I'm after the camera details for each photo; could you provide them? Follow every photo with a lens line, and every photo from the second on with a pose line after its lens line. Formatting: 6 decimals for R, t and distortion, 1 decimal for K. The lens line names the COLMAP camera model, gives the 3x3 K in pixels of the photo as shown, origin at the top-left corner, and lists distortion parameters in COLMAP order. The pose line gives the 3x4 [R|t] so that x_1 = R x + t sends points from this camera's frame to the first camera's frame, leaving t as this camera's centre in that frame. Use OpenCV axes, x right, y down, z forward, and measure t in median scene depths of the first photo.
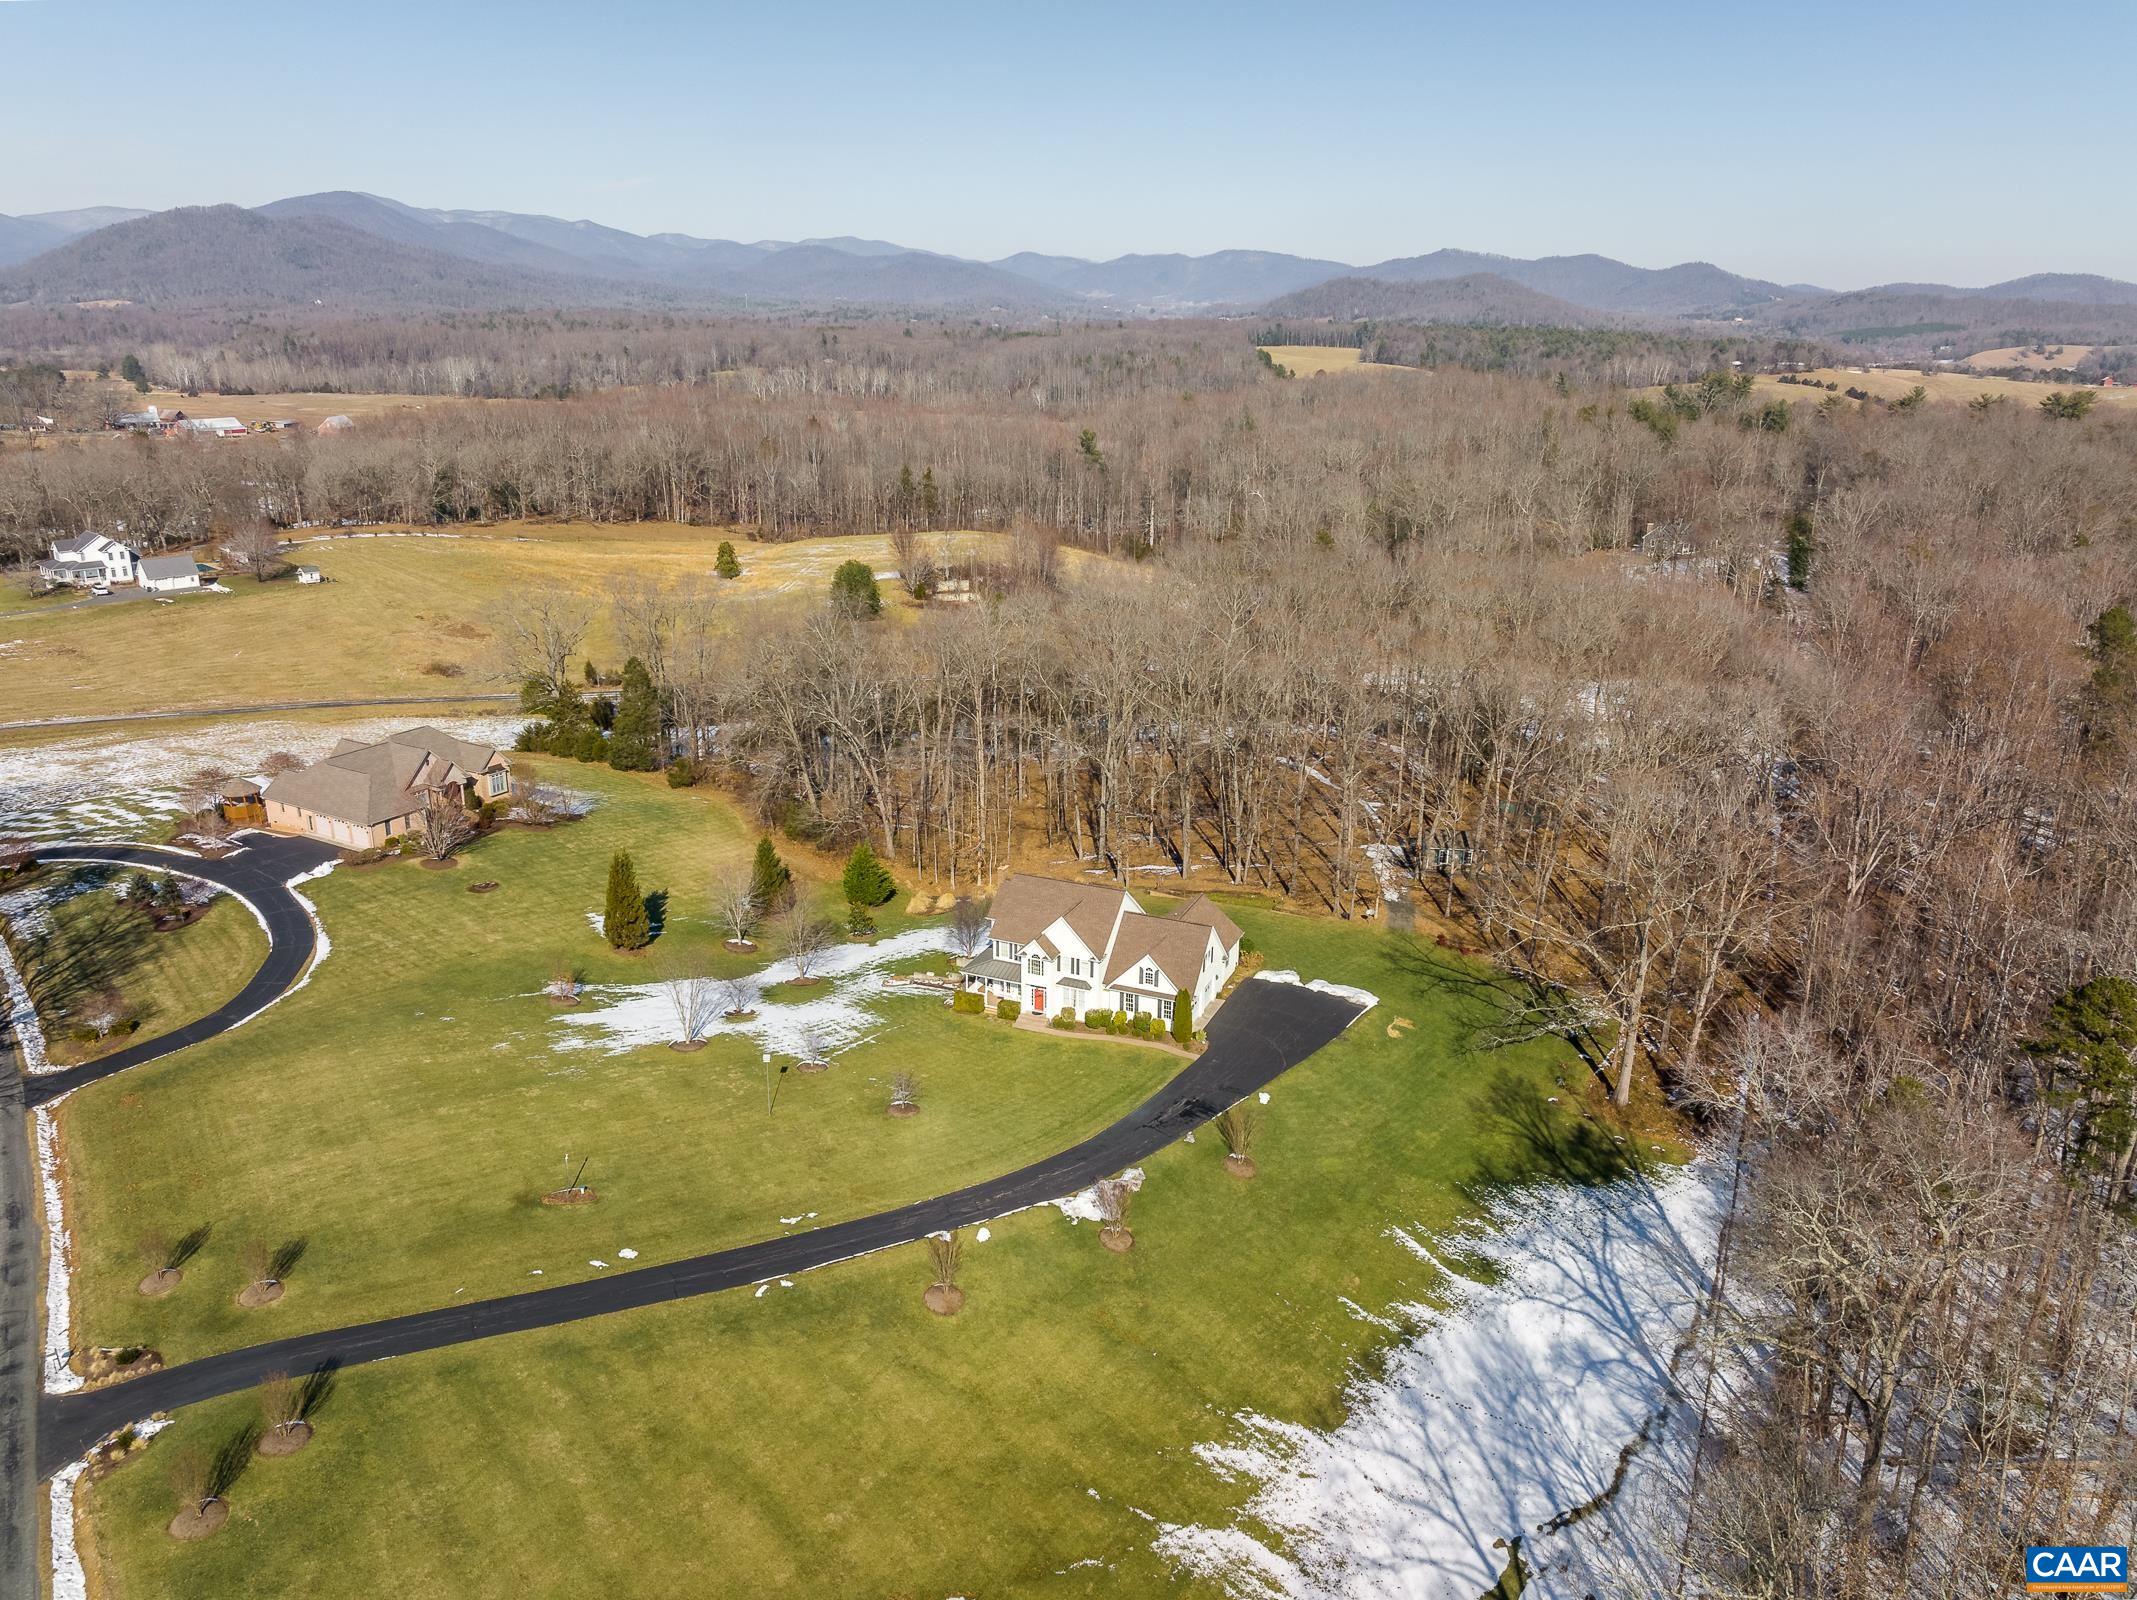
lens RADIAL K [[1505.1, 0, 1068.5], [0, 1505.1, 800.0], [0, 0, 1]] dist [-0.032910, -0.007406]
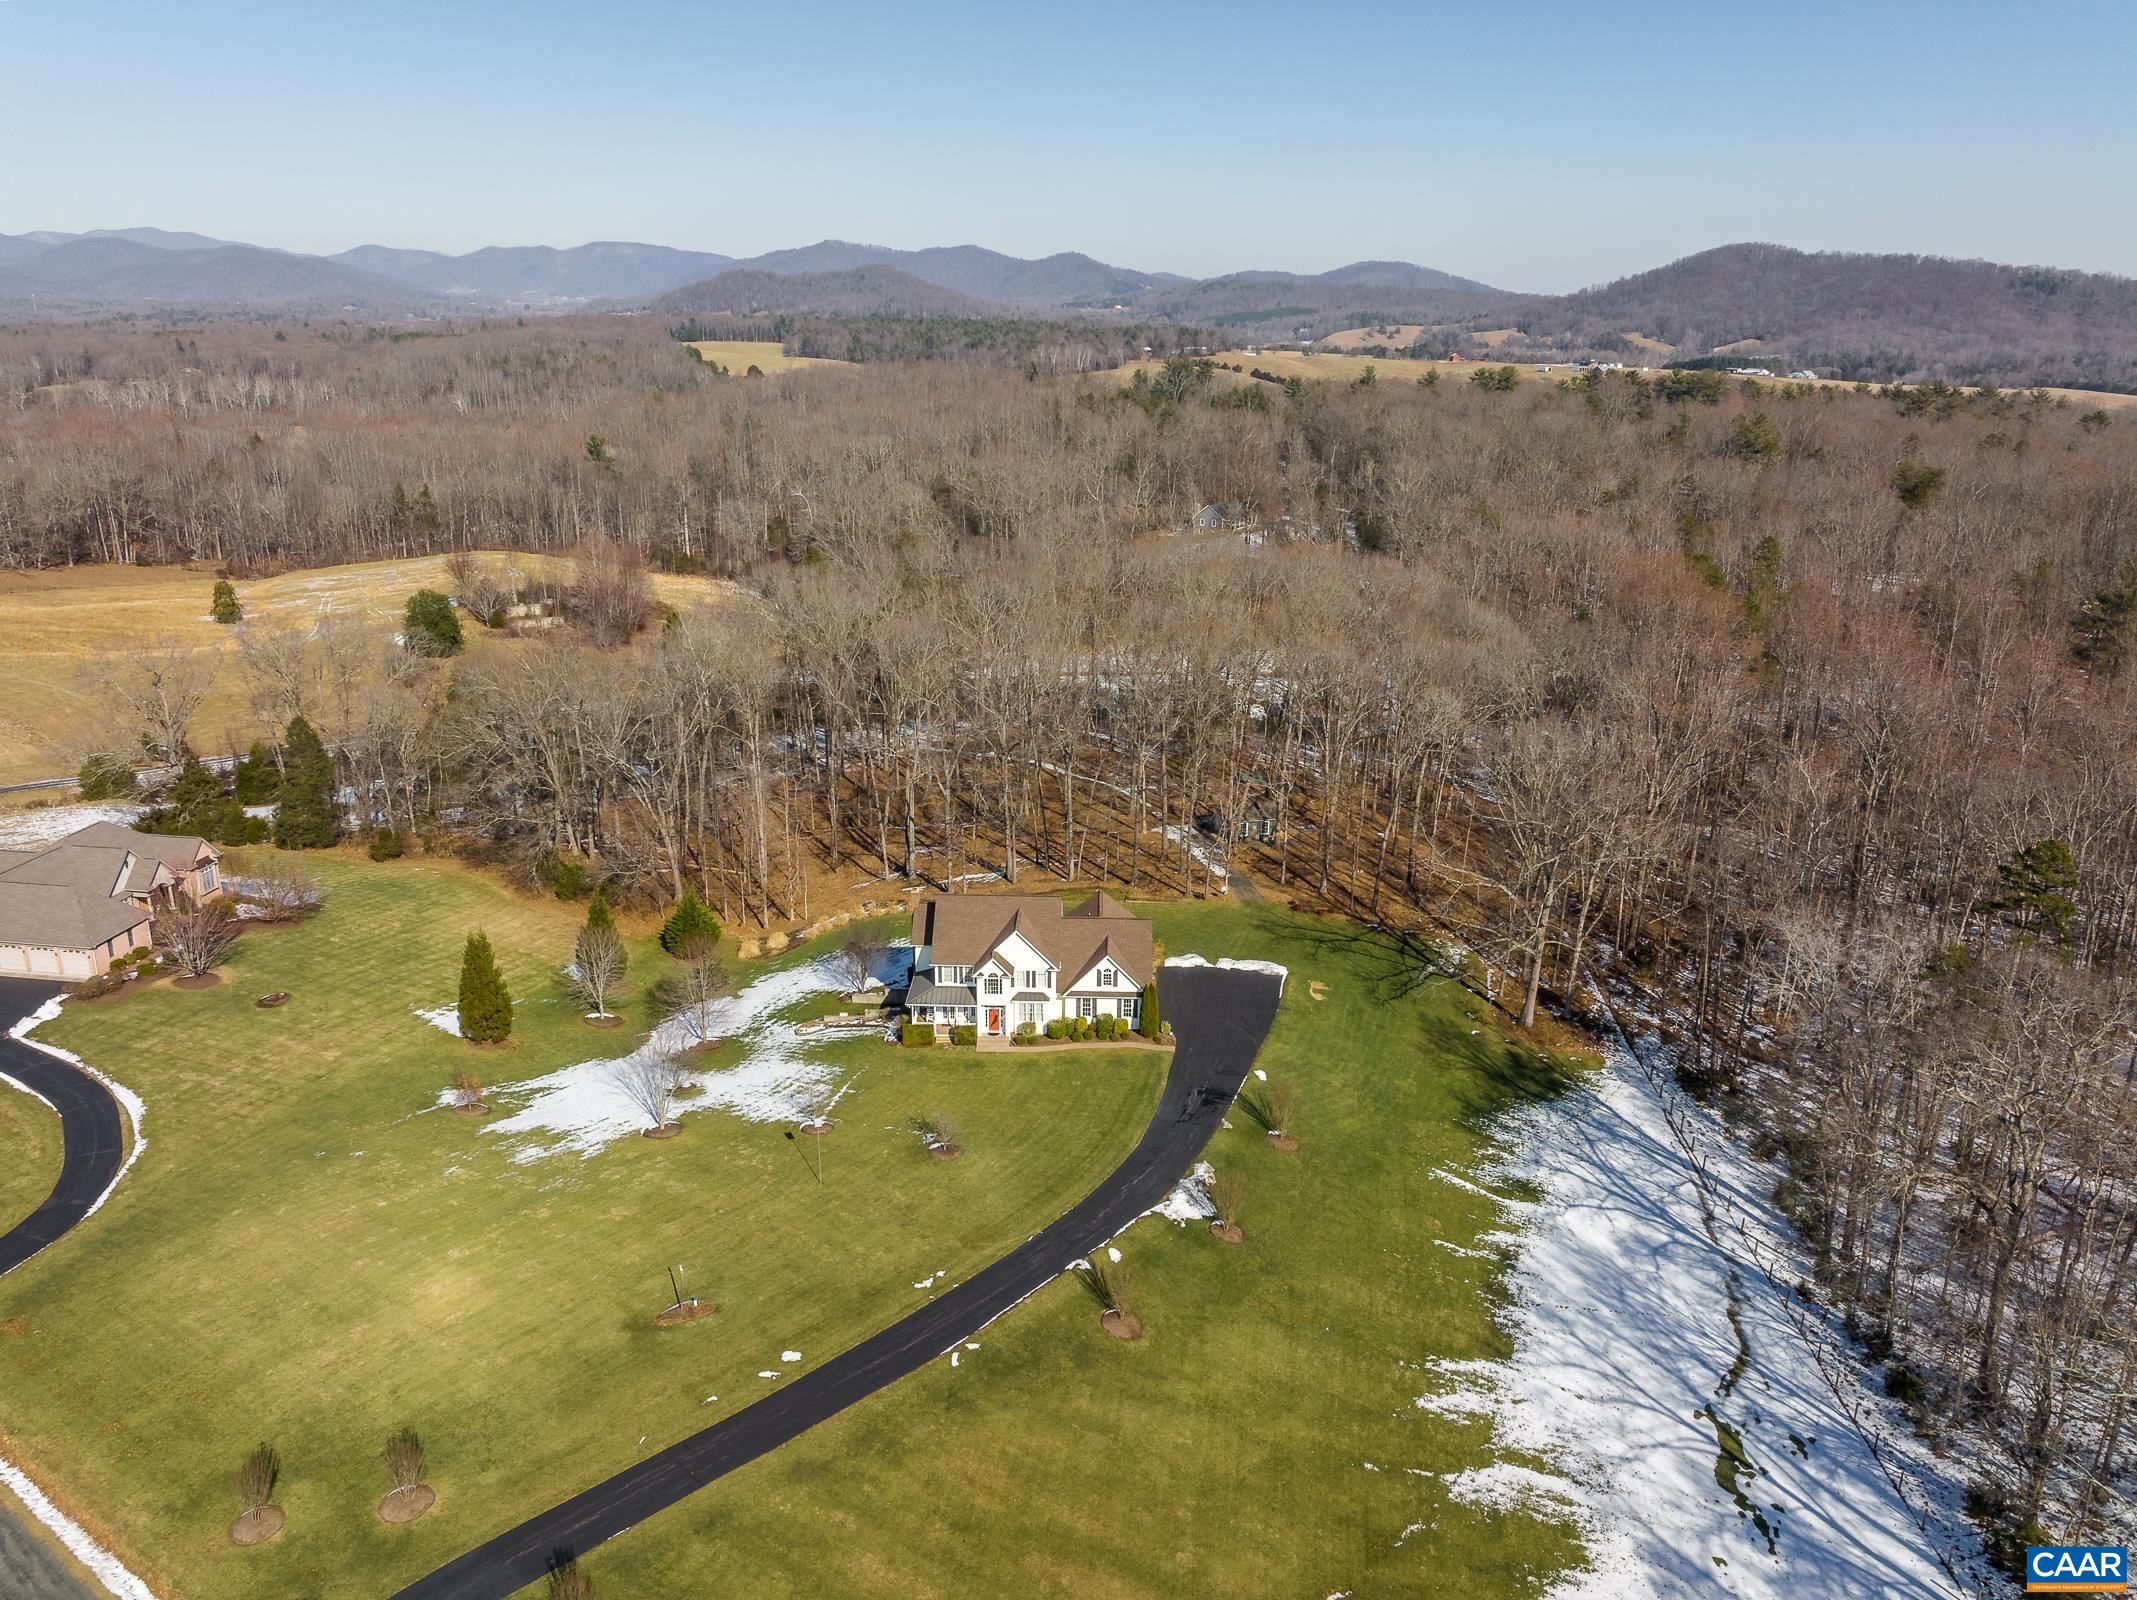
lens RADIAL K [[1546.7, 0, 1068.5], [0, 1546.7, 800.0], [0, 0, 1]] dist [-0.030222, -0.011507]
pose [[0.933011, -0.114089, 0.341283, -0.306598], [0.115490, 0.993175, 0.016282, -0.018851], [-0.340811, 0.024223, 0.939820, 0.046228]]
